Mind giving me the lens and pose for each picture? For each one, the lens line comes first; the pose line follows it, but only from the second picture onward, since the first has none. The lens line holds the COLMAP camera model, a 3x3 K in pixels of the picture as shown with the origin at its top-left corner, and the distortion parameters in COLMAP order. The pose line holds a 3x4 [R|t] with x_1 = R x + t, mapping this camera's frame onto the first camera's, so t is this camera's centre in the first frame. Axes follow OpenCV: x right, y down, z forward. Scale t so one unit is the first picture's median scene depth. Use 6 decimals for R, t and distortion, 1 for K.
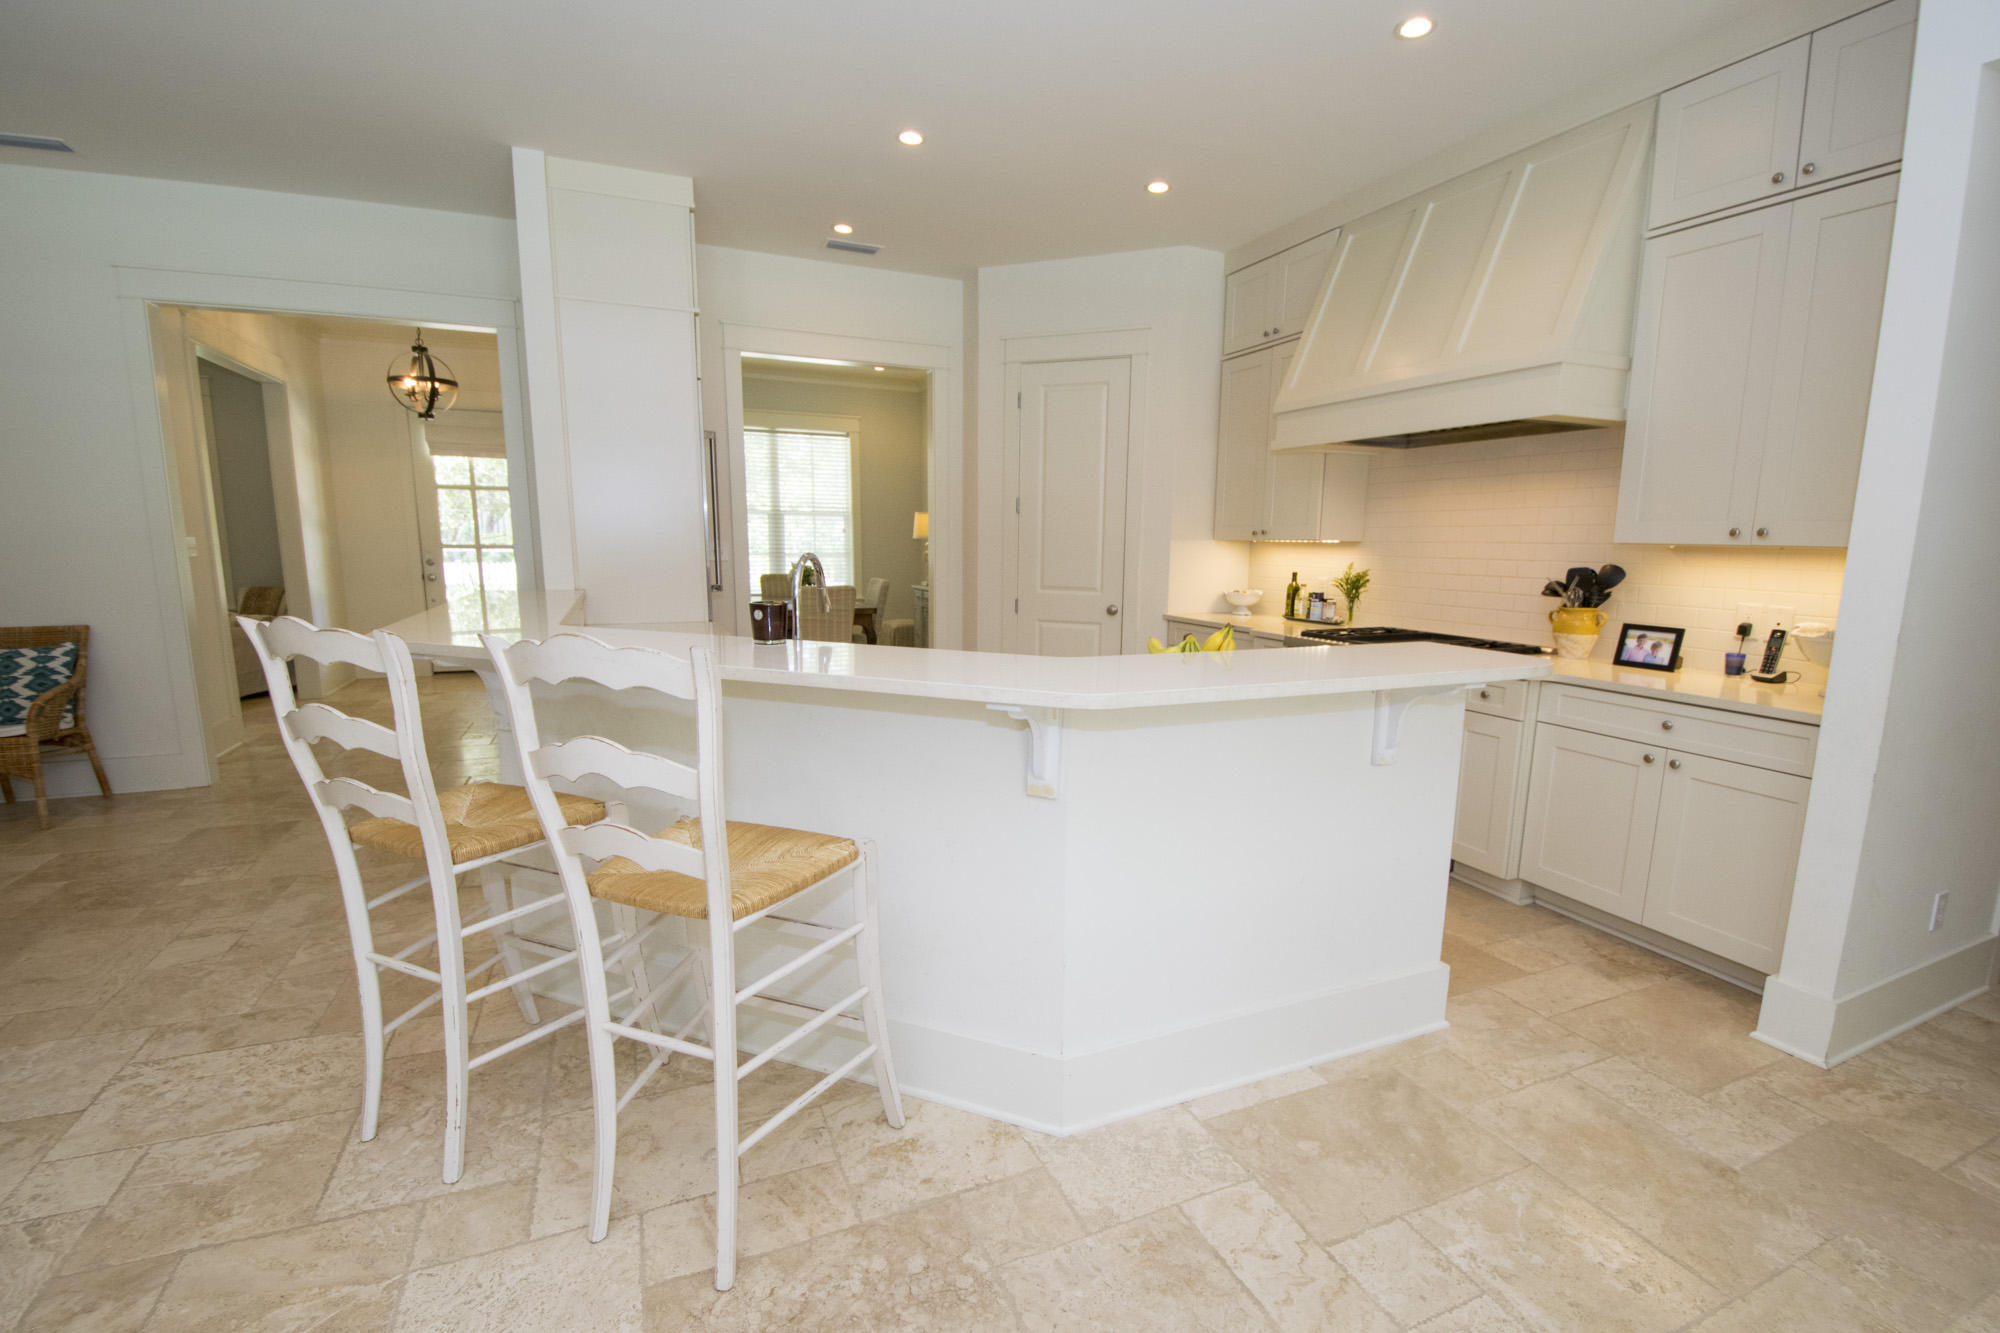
lens RADIAL K [[888.0, 0, 1009.7], [0, 888.0, 688.9], [0, 0, 1]] dist [-0.001978, -0.011161]
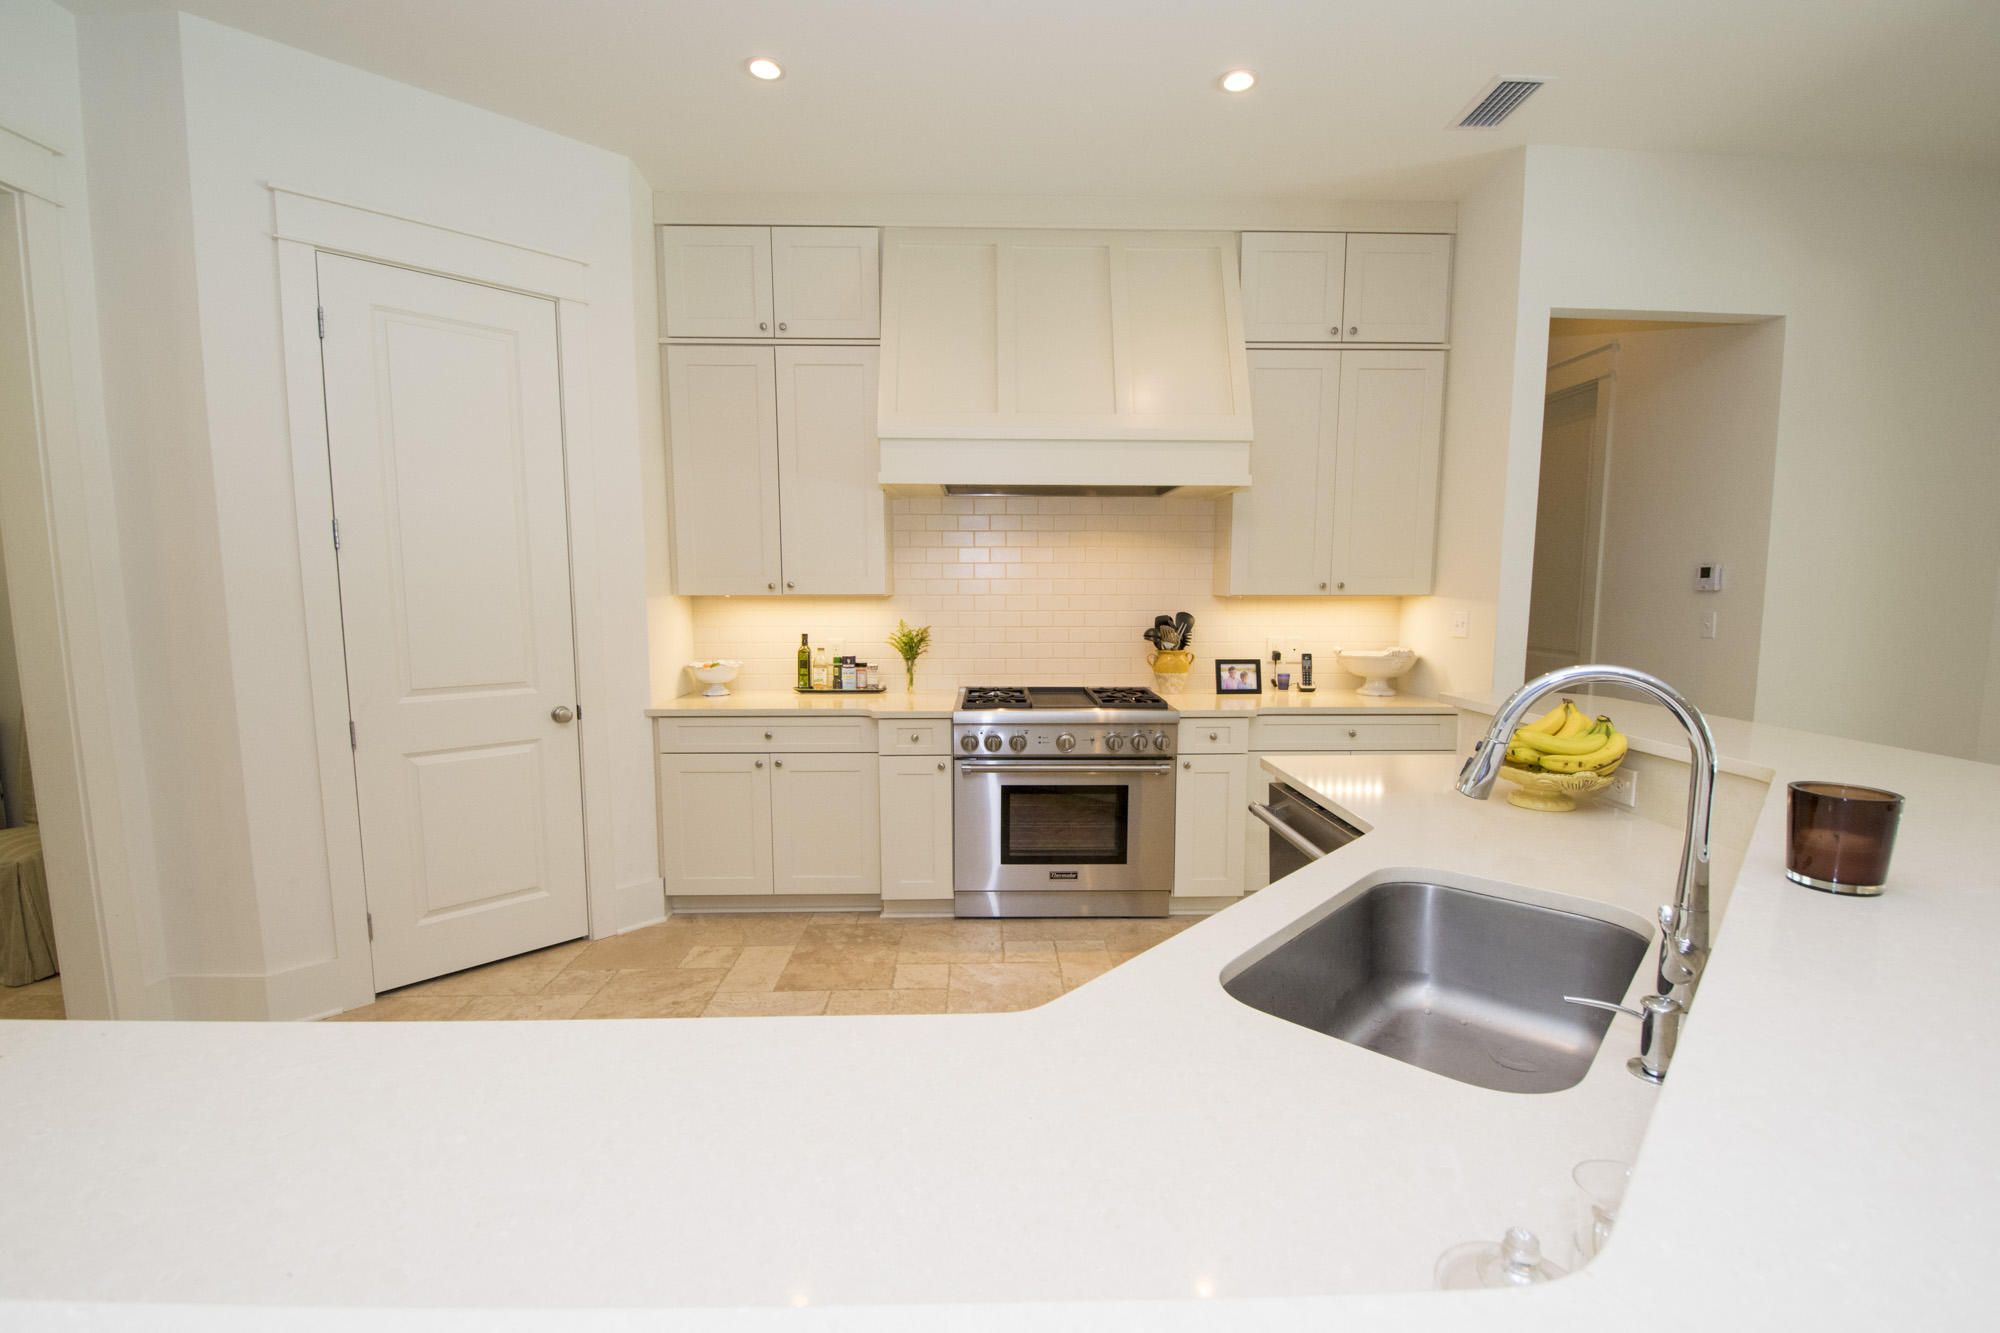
lens RADIAL K [[757.9, 0, 999.0], [0, 757.9, 676.5], [0, 0, 1]] dist [-0.026376, -0.006025]
pose [[0.389611, -0.110144, 0.914370, -0.344249], [0.159169, 0.985936, 0.050944, -0.139759], [-0.907121, 0.125691, 0.401663, 0.790093]]
